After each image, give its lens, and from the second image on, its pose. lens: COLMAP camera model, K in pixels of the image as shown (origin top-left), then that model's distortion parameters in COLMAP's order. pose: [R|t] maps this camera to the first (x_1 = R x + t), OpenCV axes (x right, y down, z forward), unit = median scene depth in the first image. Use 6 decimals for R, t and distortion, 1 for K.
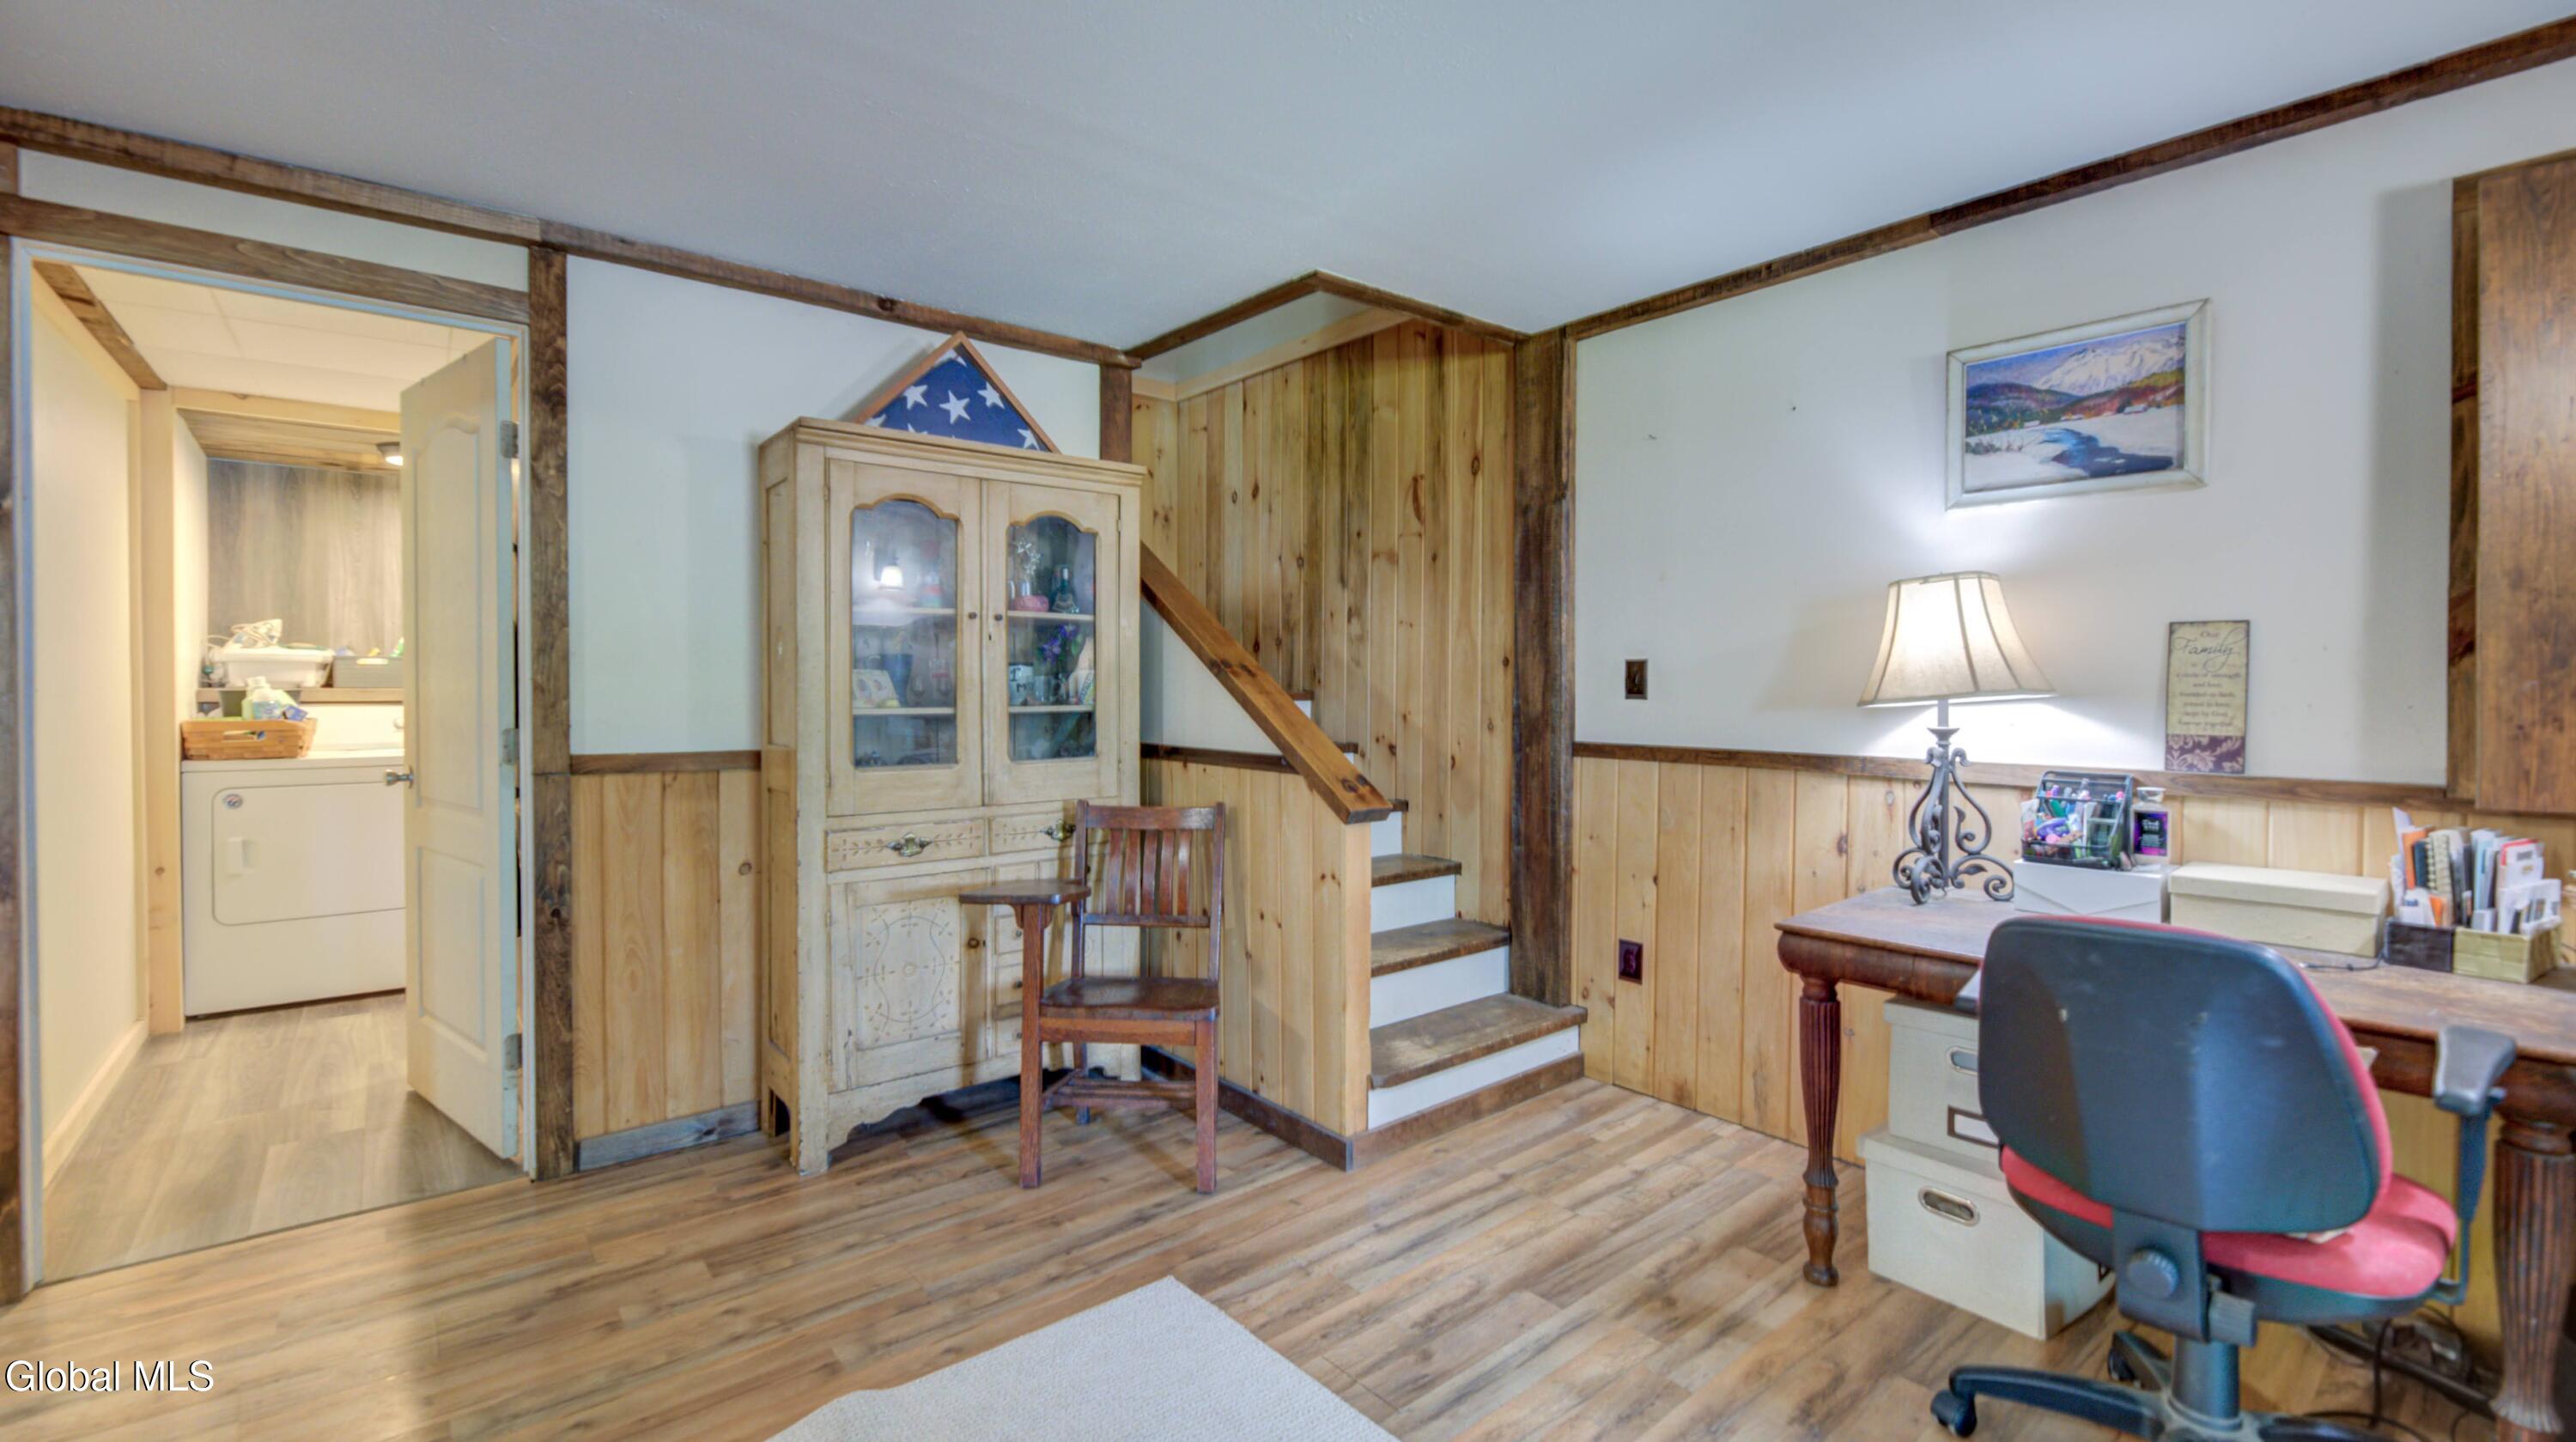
lens RADIAL K [[1071.8, 0, 1295.9], [0, 1071.8, 705.2], [0, 0, 1]] dist [-0.003741, -0.001487]
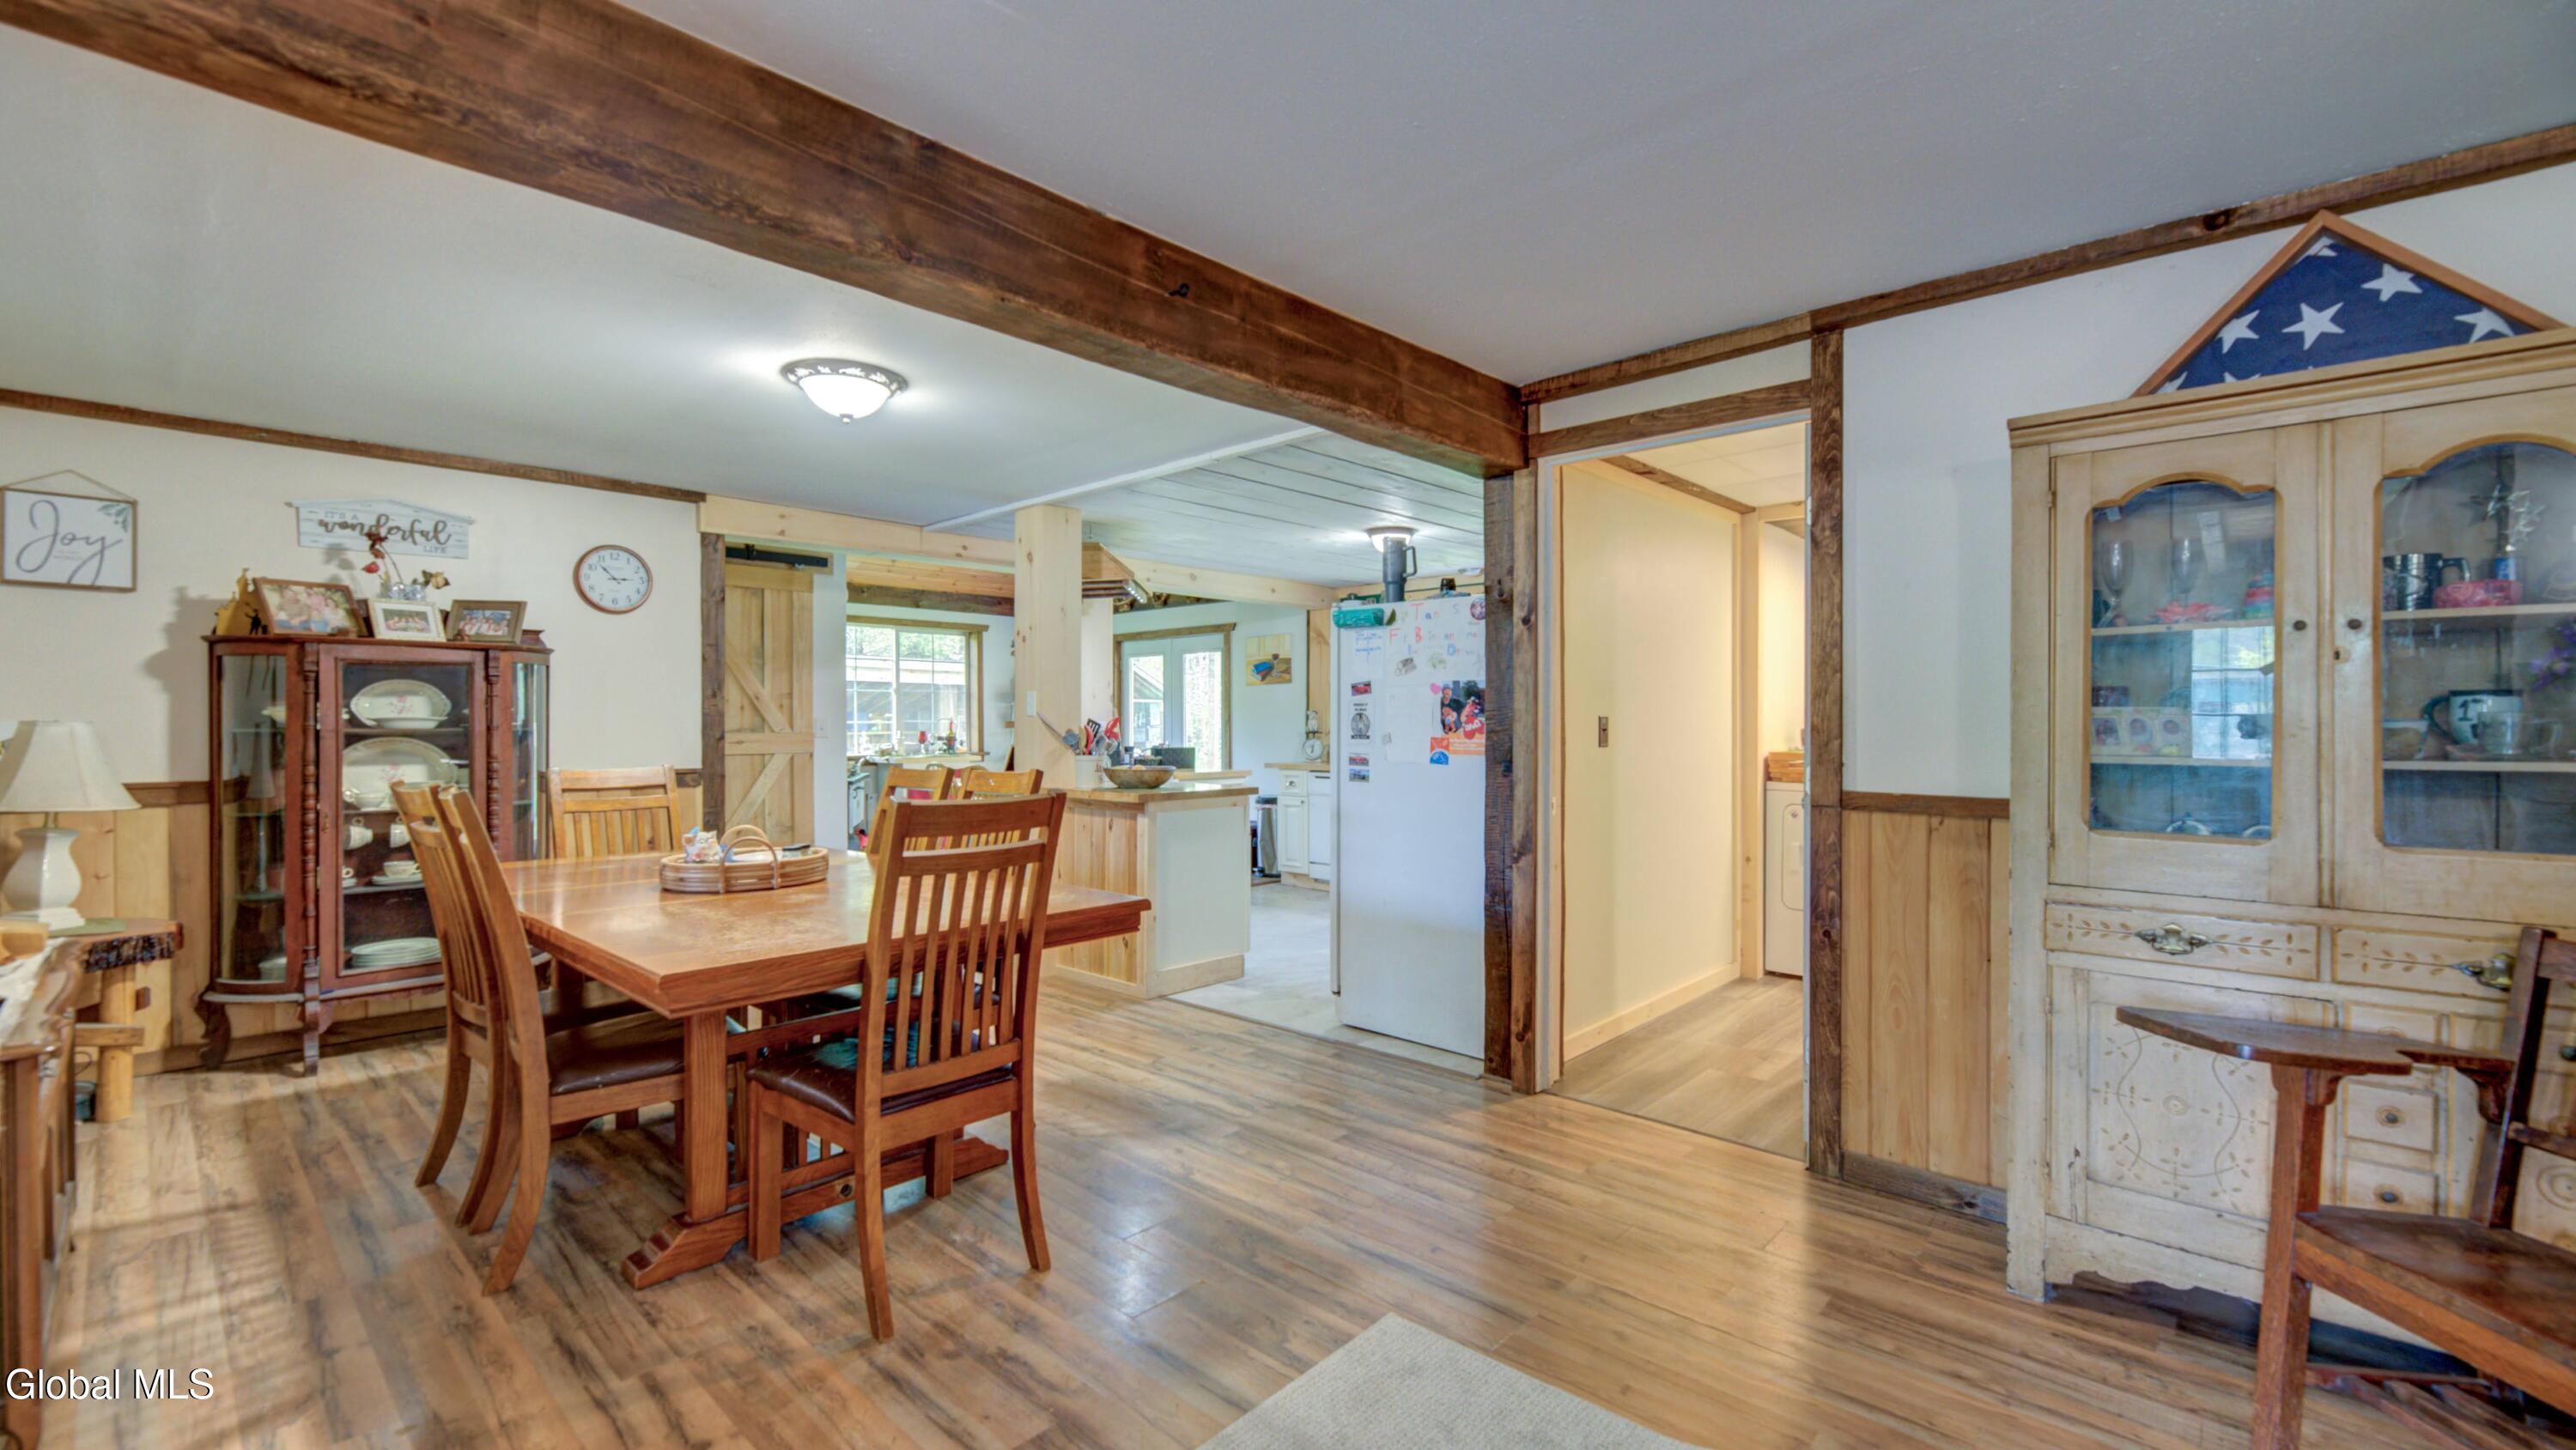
lens RADIAL K [[1071.6, 0, 1297.6], [0, 1071.6, 730.7], [0, 0, 1]] dist [-0.003741, -0.001487]
pose [[0.137710, 0.005571, -0.990457, 0.307808], [-0.017010, 0.999850, 0.003259, -0.008261], [0.990326, 0.016399, 0.137785, 0.295637]]
